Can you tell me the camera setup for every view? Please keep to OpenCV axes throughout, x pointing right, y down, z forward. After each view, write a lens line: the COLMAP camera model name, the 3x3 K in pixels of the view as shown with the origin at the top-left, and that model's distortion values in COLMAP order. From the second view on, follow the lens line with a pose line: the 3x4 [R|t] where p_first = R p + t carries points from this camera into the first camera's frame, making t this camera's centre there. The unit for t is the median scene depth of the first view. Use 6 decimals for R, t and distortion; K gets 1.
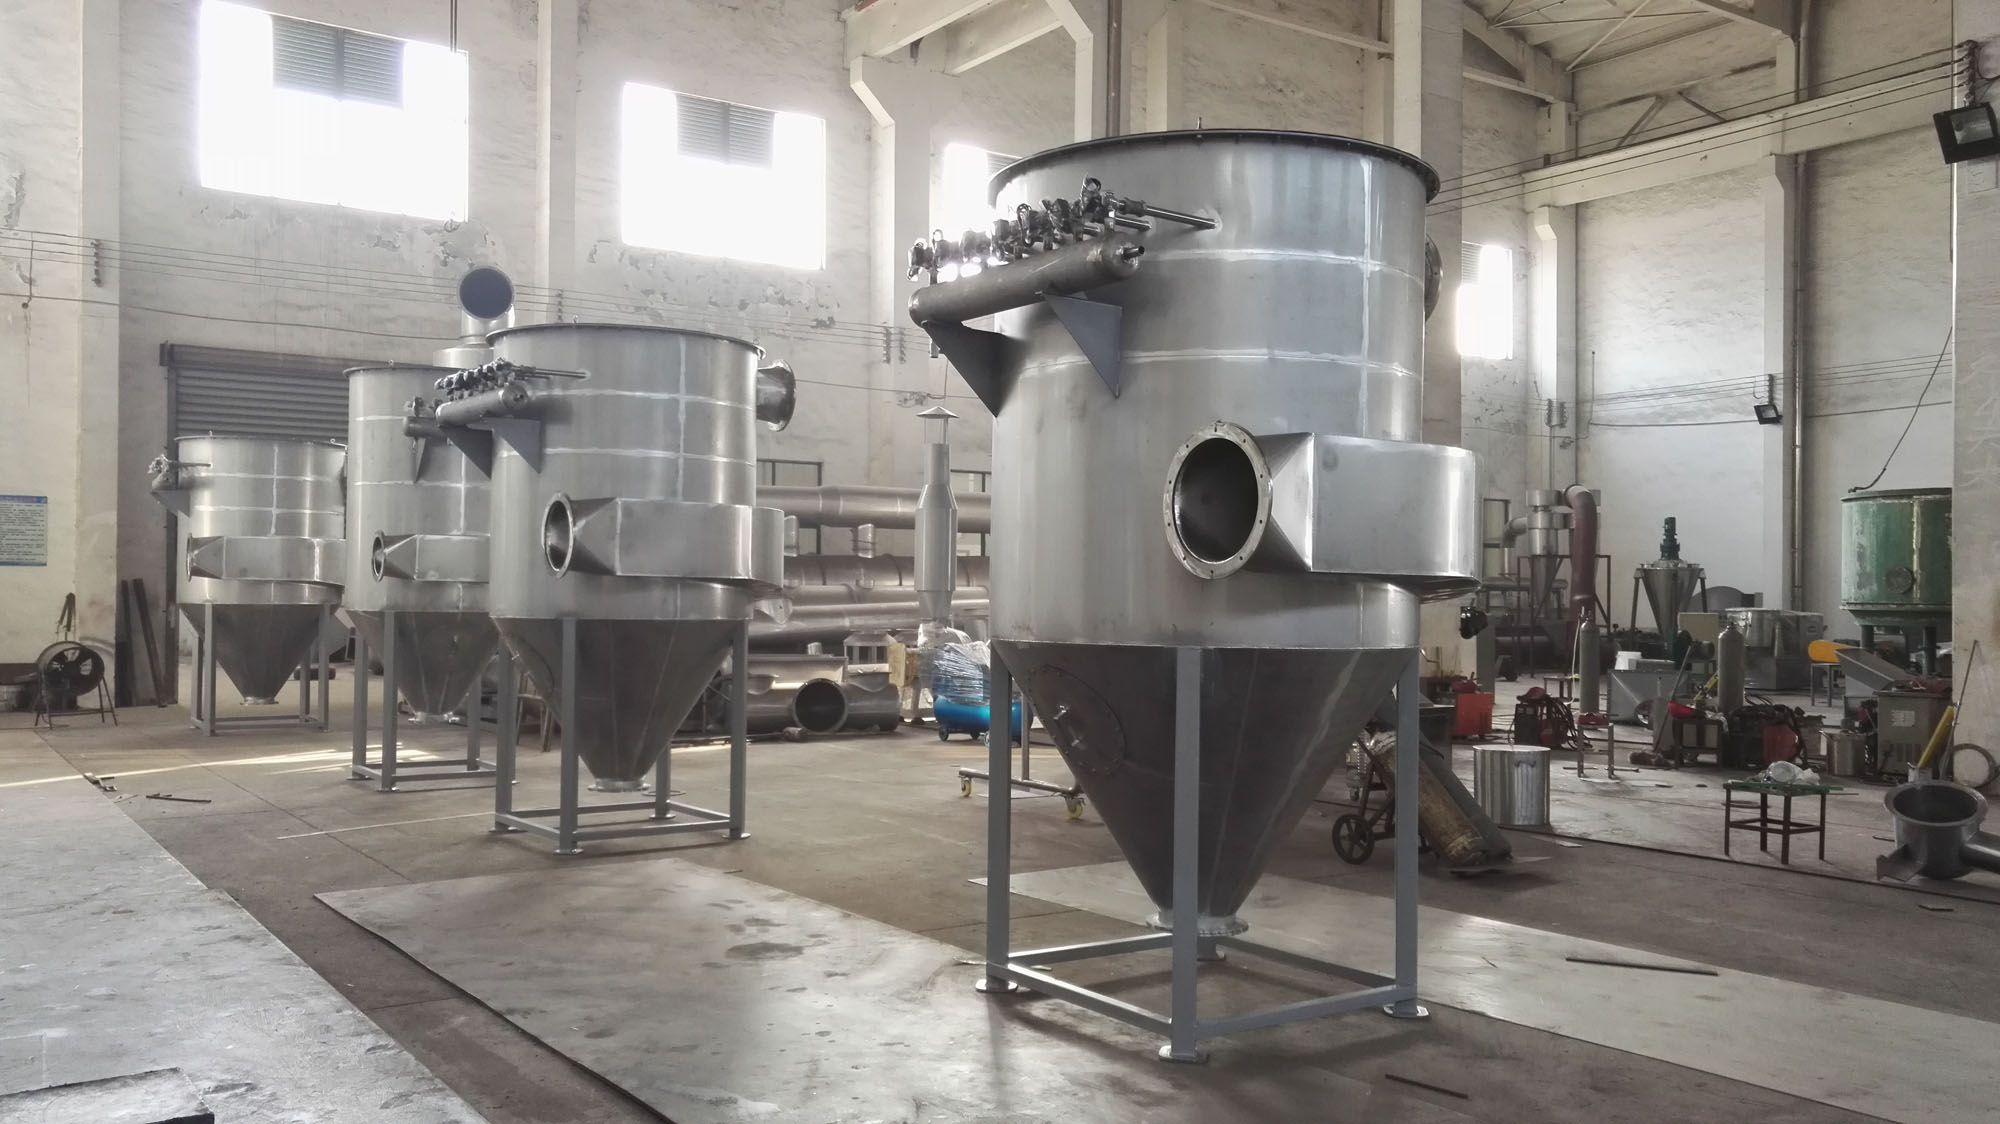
lens RADIAL K [[1635.7, 0, 1000.0], [0, 1635.7, 562.0], [0, 0, 1]] dist [0.053027, 0.004480]
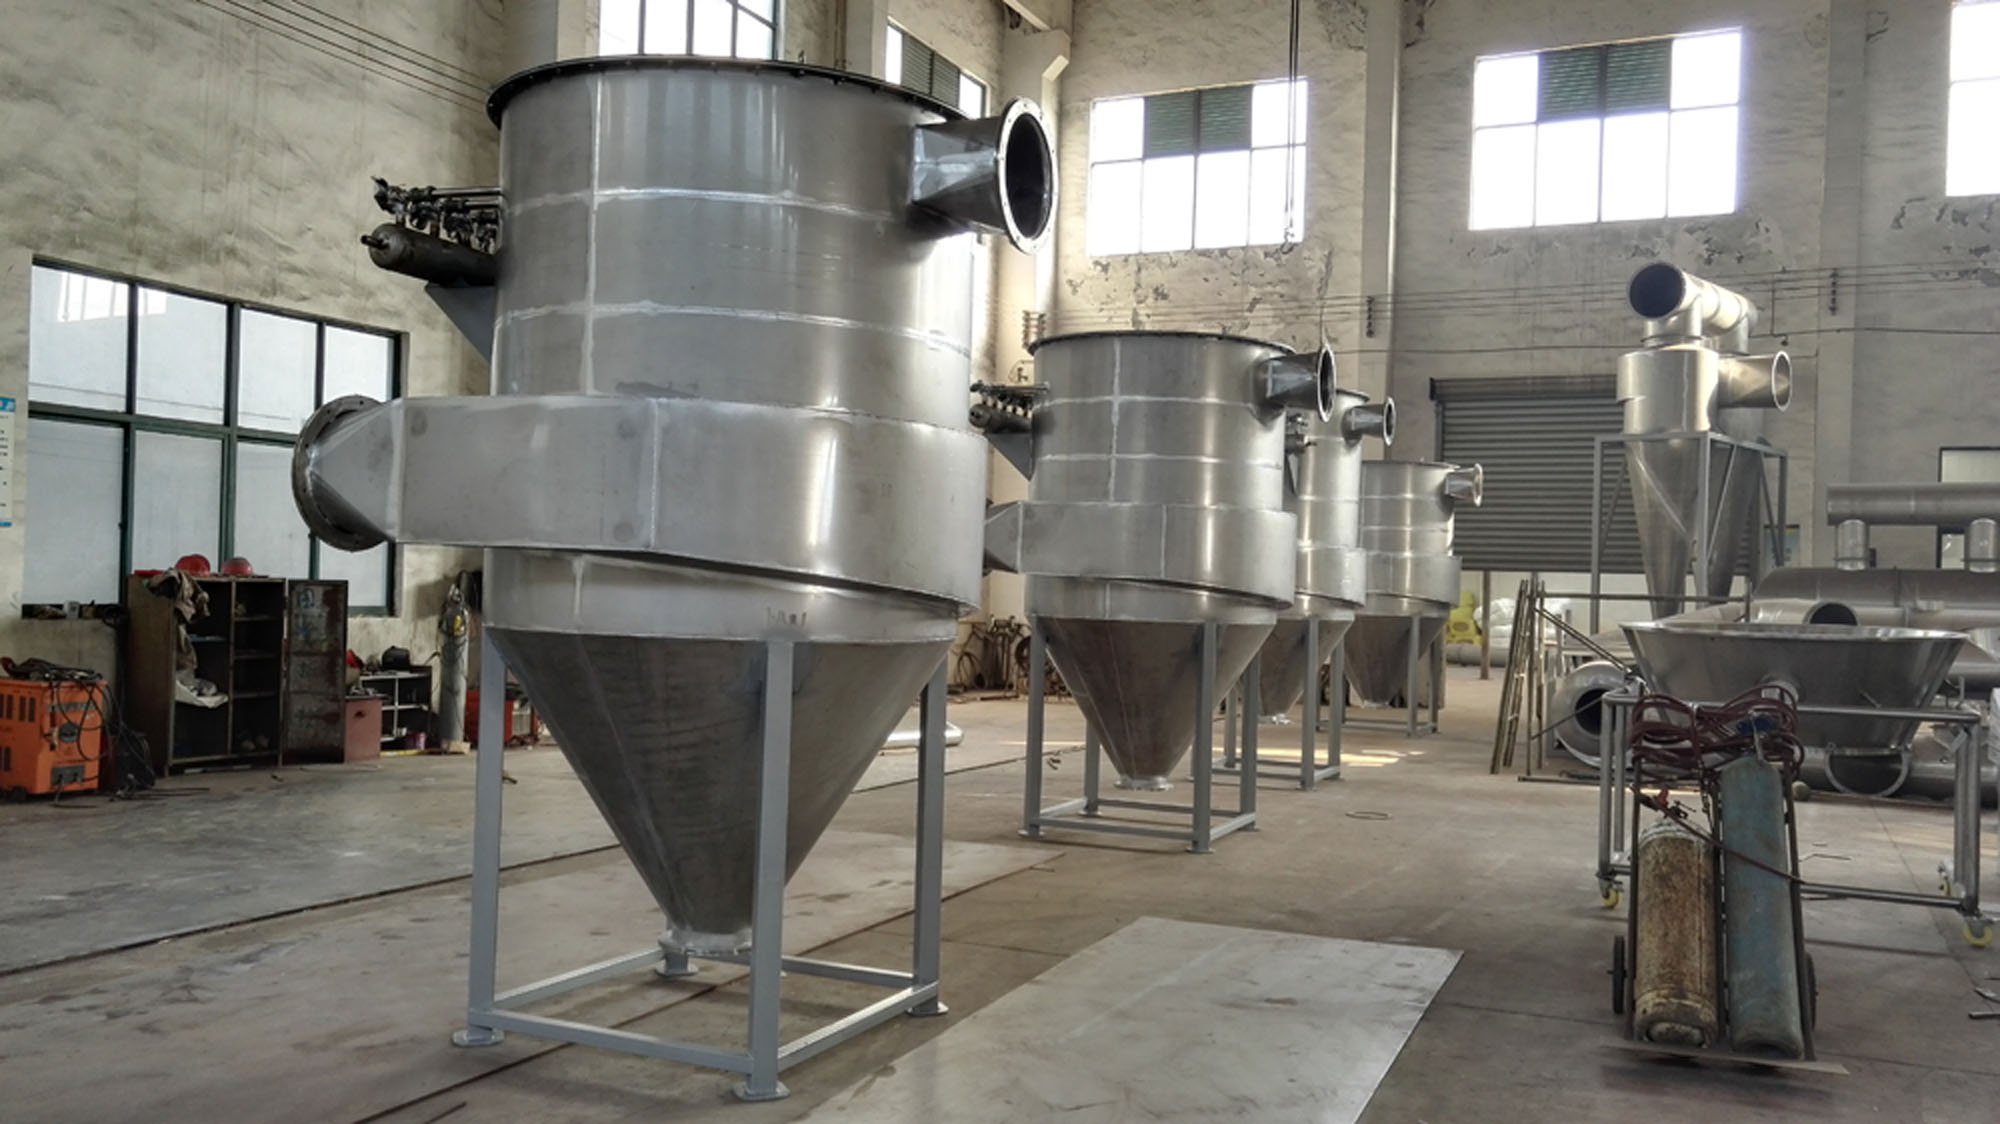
lens RADIAL K [[1643.1, 0, 1000.0], [0, 1643.1, 562.0], [0, 0, 1]] dist [0.058869, 0.000657]
pose [[0.527166, -0.005477, -0.849745, 0.275959], [-0.010077, 0.999869, -0.012696, 0.005848], [0.849703, 0.015256, 0.527041, 0.180209]]
